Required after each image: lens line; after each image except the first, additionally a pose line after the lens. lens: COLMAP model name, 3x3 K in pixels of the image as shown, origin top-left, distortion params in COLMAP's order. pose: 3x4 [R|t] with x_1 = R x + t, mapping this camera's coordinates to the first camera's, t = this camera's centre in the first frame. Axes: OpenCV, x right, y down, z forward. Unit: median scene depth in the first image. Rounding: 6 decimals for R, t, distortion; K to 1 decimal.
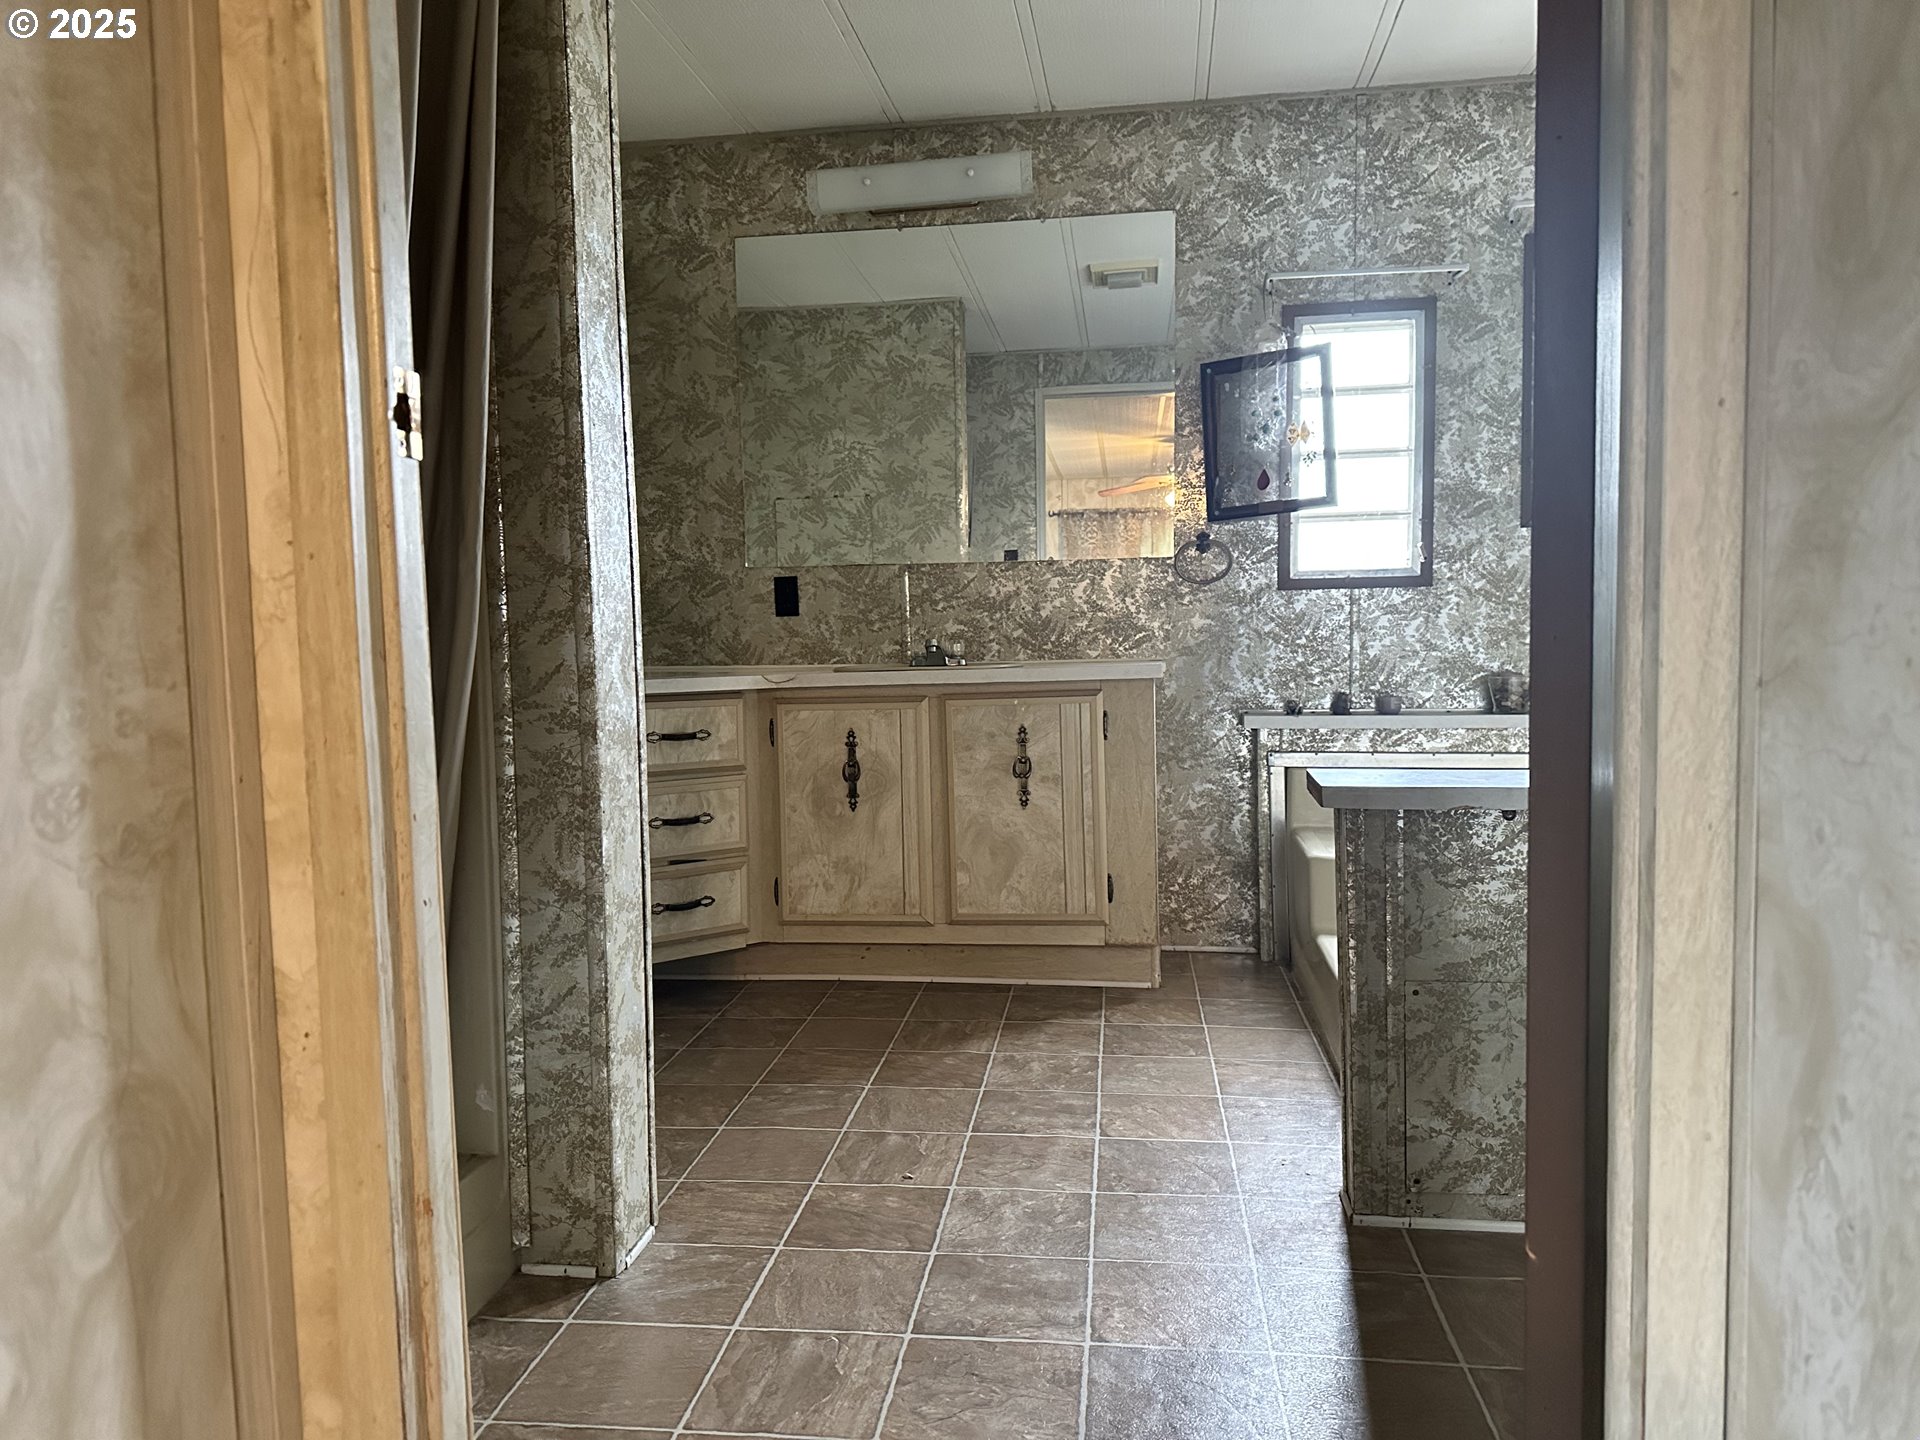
lens RADIAL K [[1338.9, 0, 947.3], [0, 1338.9, 727.9], [0, 0, 1]] dist [0.164774, -0.311656]
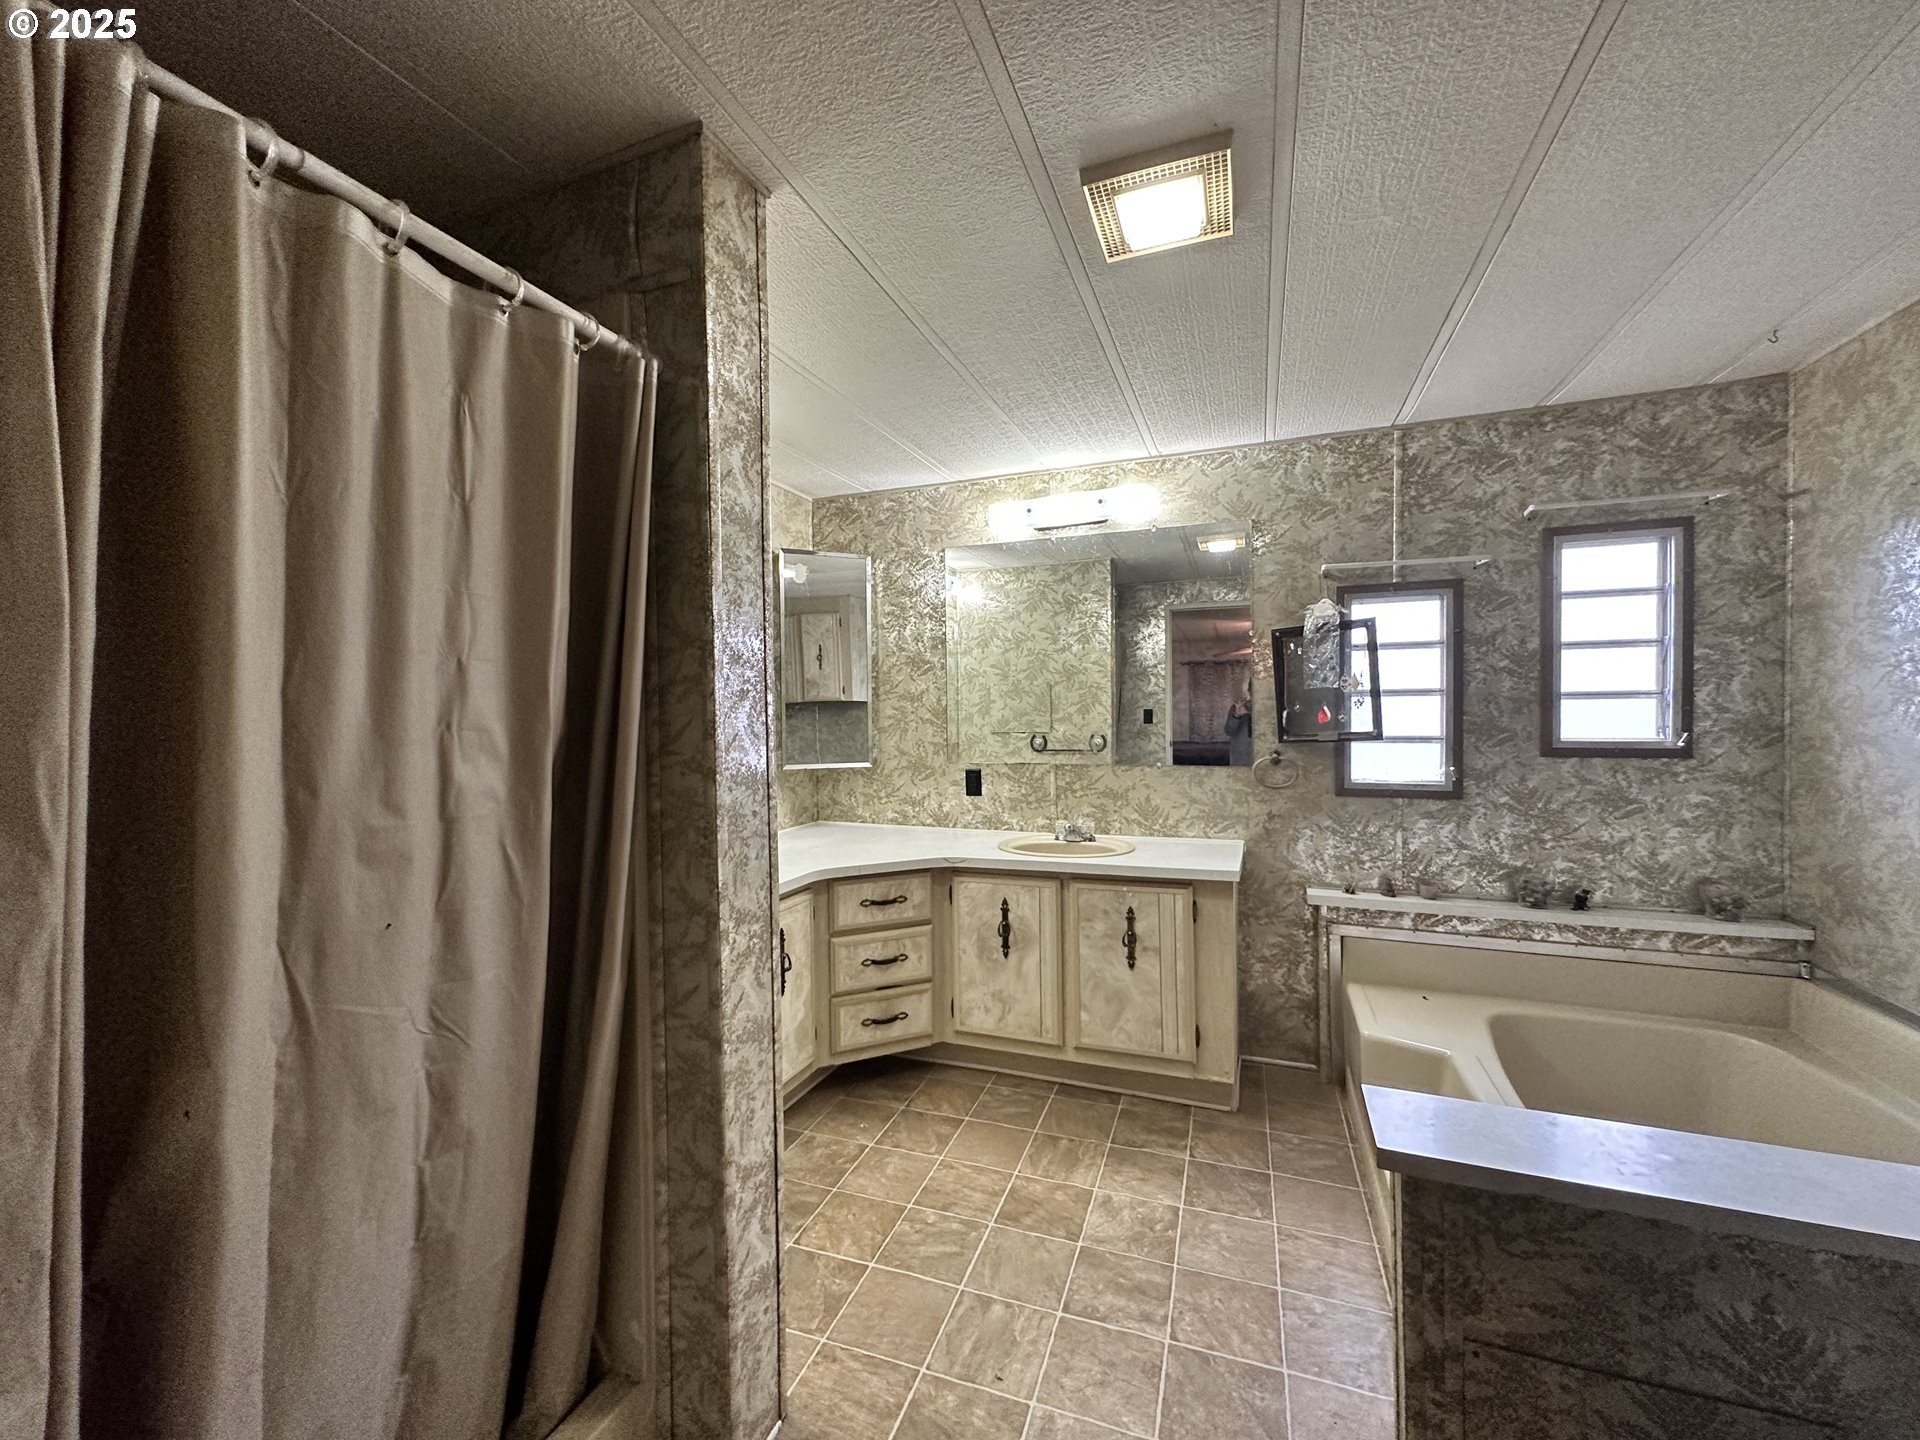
lens RADIAL K [[764.1, 0, 960.0], [0, 764.1, 720.0], [0, 0, 1]] dist [-0.000600, 0.000308]
pose [[0.975968, 0.009891, -0.217691, 0.050618], [-0.019792, 0.998864, -0.043350, -0.140278], [0.217015, 0.046617, 0.975055, 0.195750]]
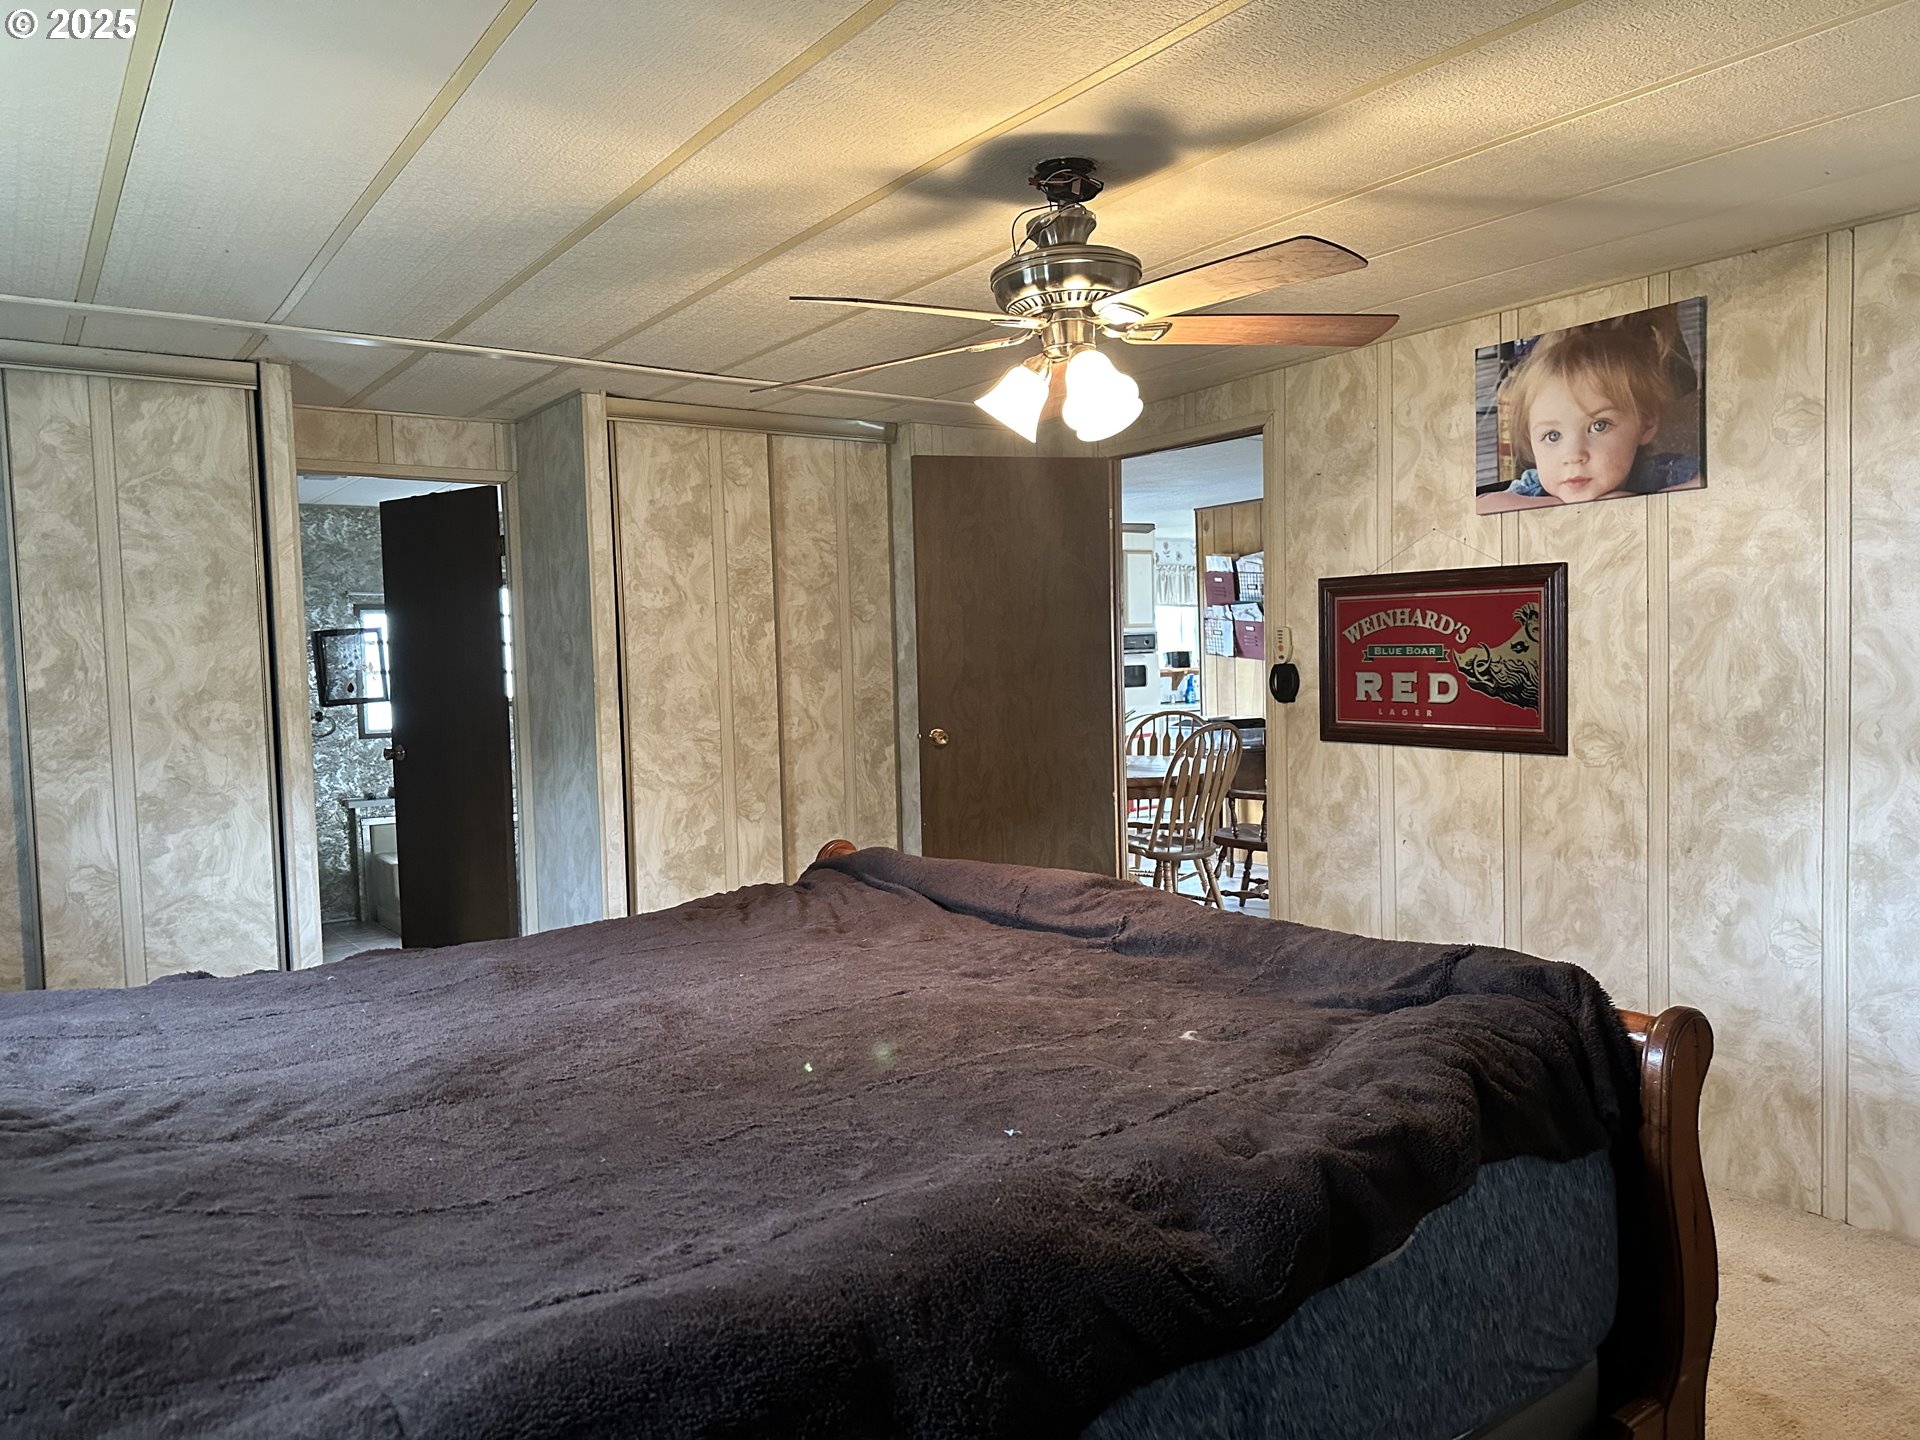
lens RADIAL K [[1338.9, 0, 947.3], [0, 1338.9, 727.9], [0, 0, 1]] dist [0.164774, -0.311656]
pose [[0.723837, -0.037391, 0.688957, -0.546378], [0.061549, 0.998049, -0.010500, -0.043852], [-0.687220, 0.050005, 0.724726, -1.133164]]
